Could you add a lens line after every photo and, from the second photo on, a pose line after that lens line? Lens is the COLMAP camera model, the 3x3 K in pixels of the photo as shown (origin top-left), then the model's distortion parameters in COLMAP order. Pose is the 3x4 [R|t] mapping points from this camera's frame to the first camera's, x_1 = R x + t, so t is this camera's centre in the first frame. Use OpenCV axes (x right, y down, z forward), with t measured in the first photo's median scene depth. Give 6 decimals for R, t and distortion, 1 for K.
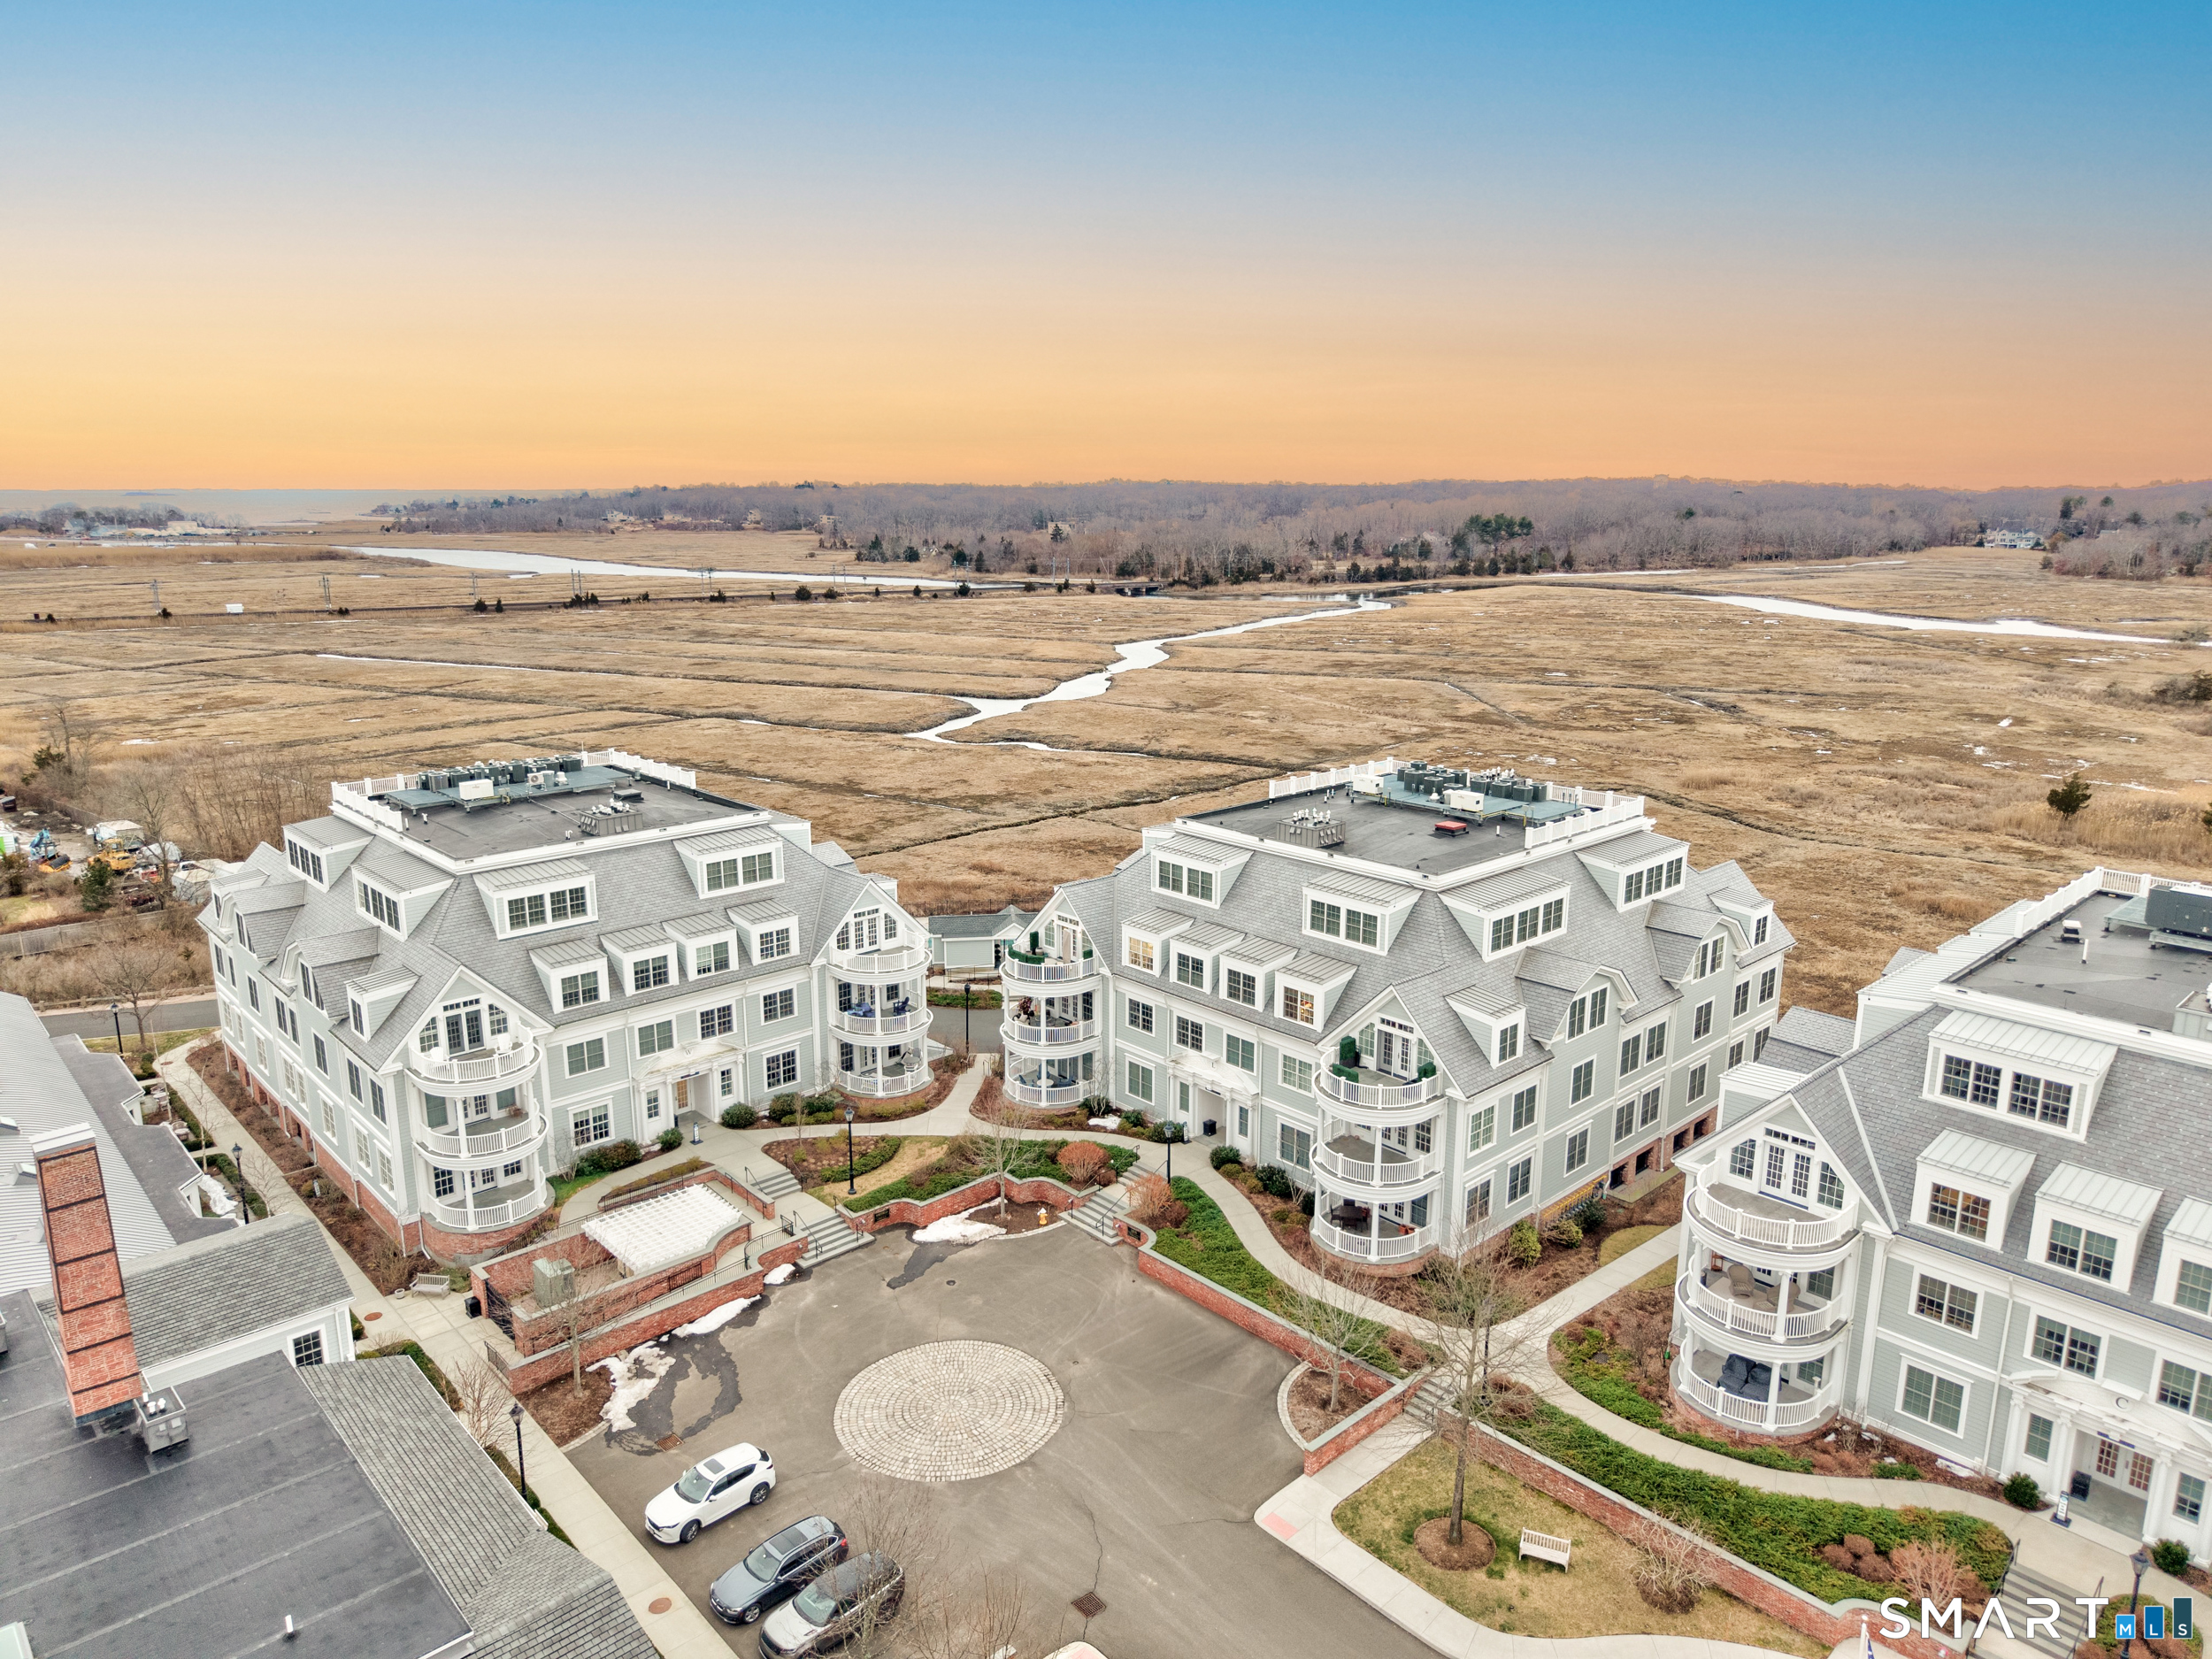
lens RADIAL K [[1471.2, 0, 1110.8], [0, 1471.2, 830.5], [0, 0, 1]] dist [0.014100, -0.013009]
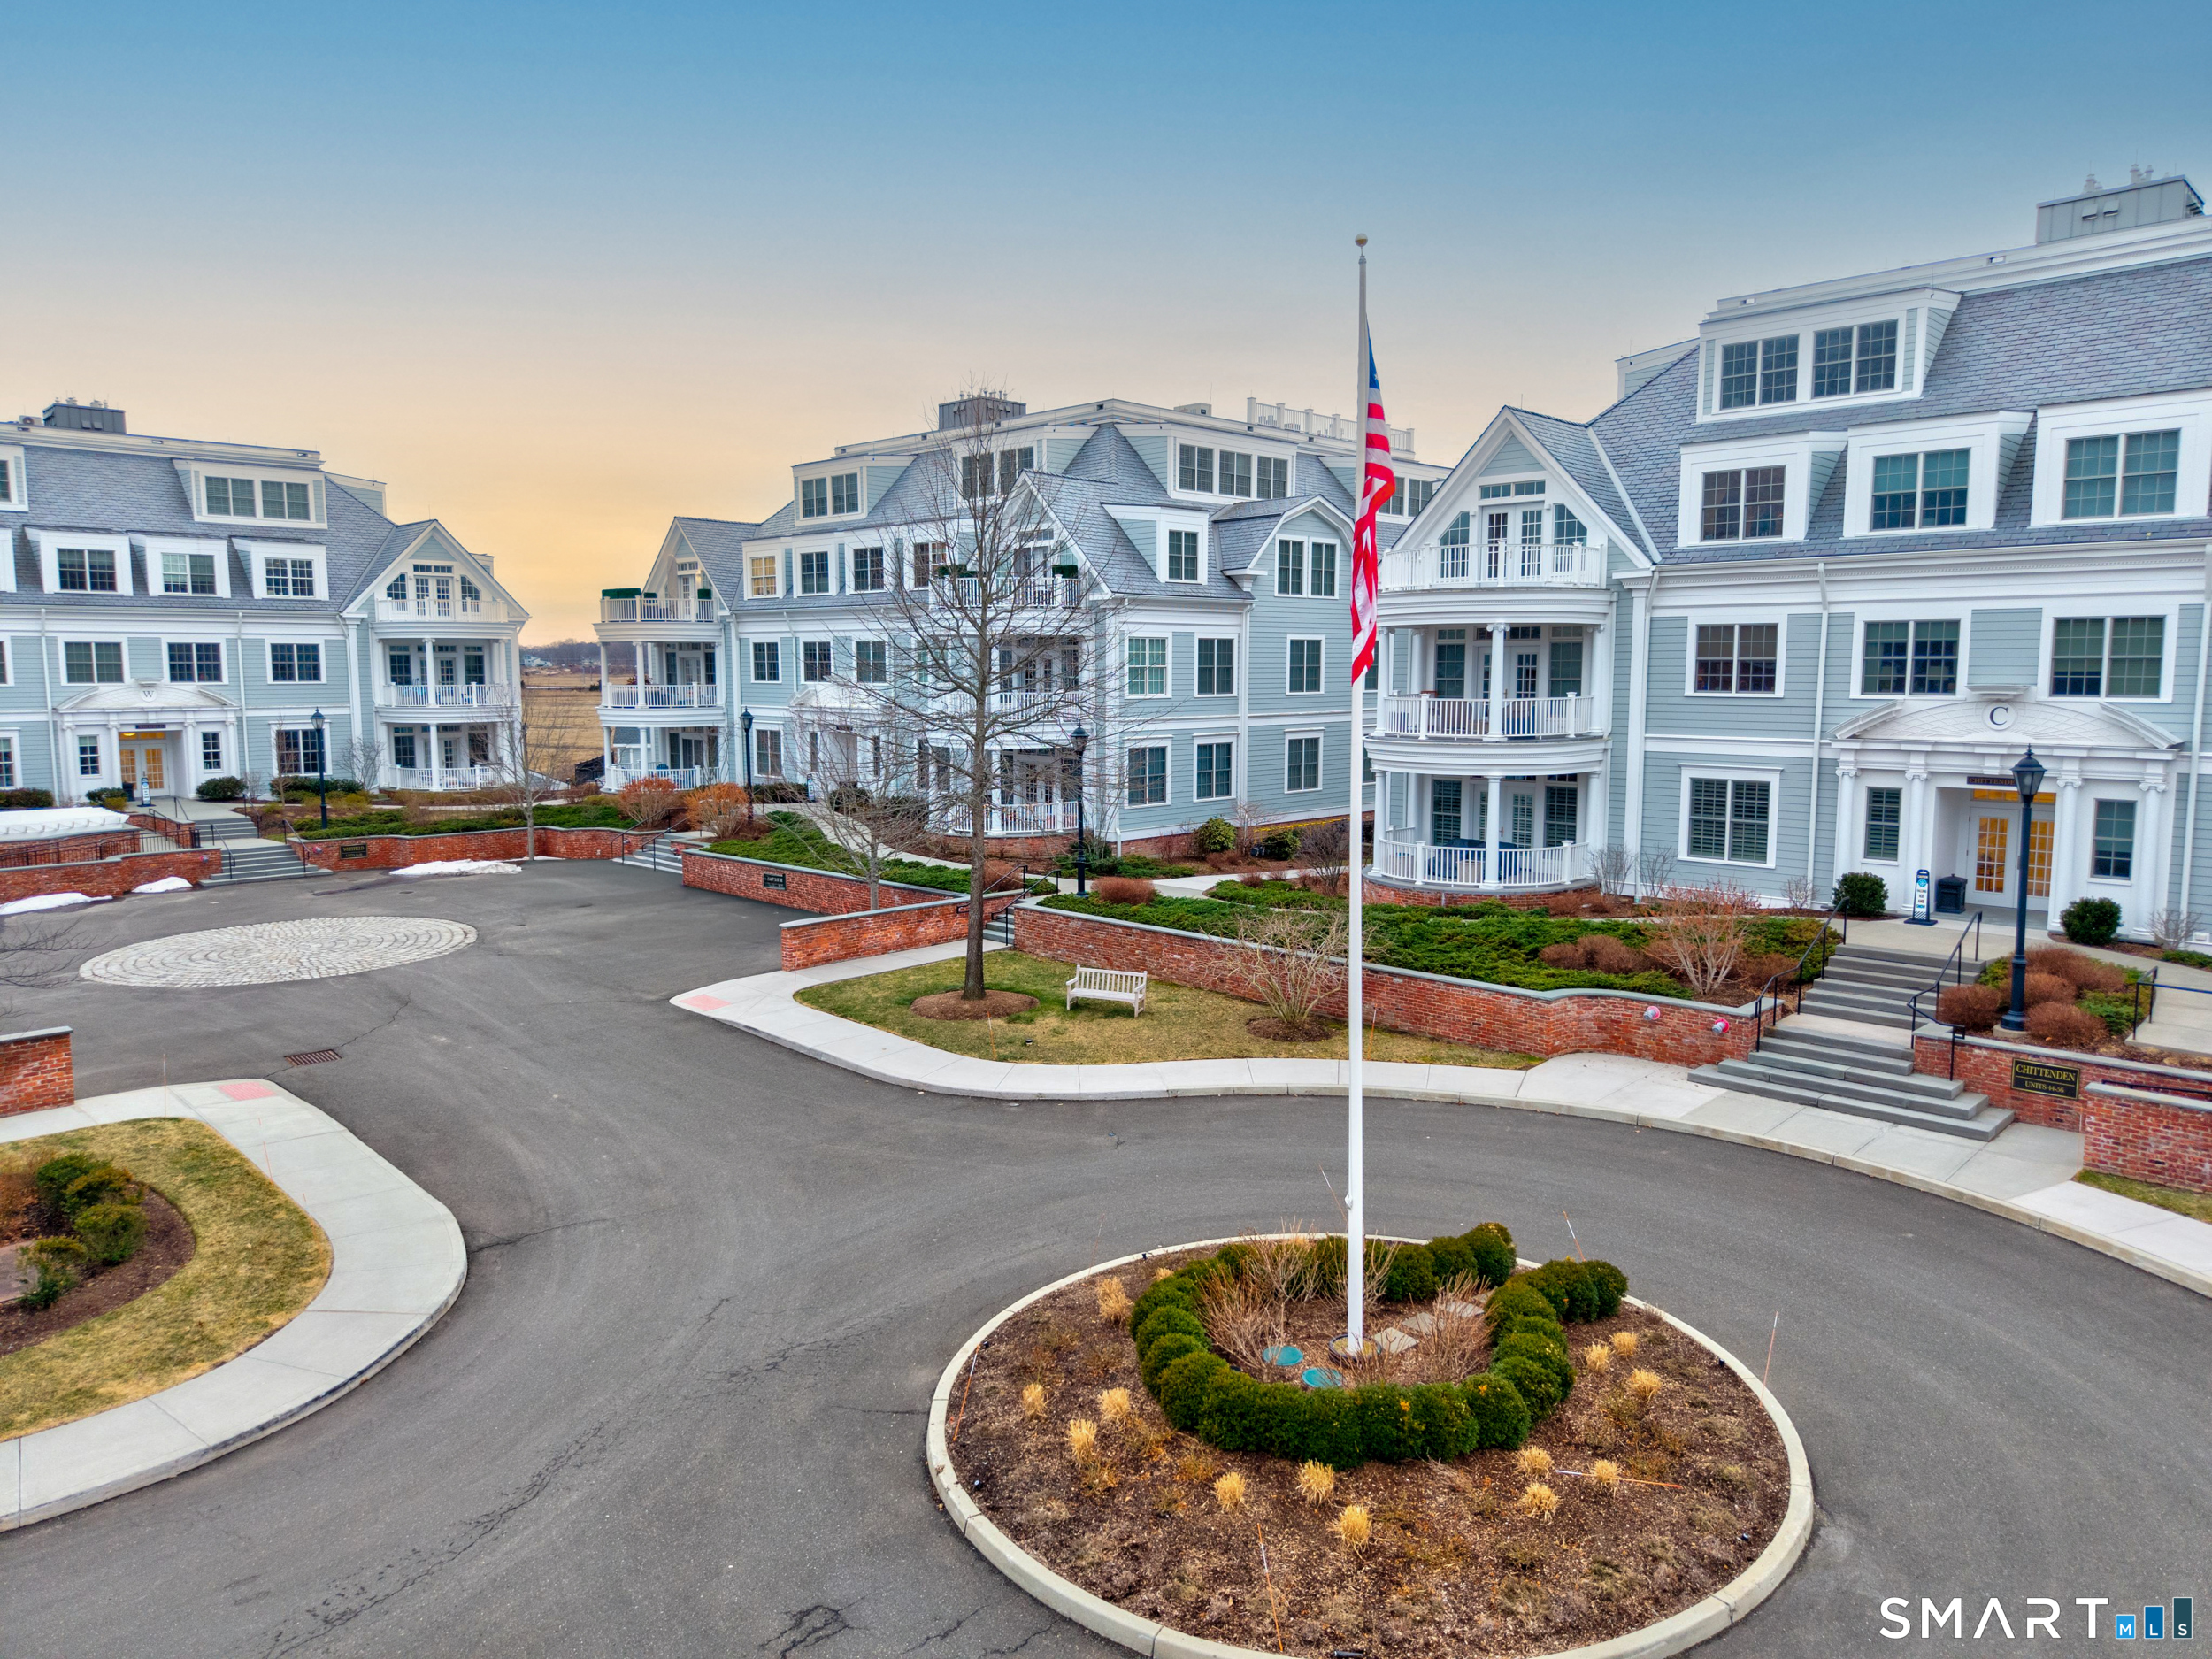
lens RADIAL K [[1471.2, 0, 1102.7], [0, 1471.2, 830.0], [0, 0, 1]] dist [0.014100, -0.013009]
pose [[0.999229, -0.007363, 0.038556, 0.188002], [0.011675, 0.993543, -0.112856, 0.342128], [-0.037476, 0.113219, 0.992863, 0.266892]]
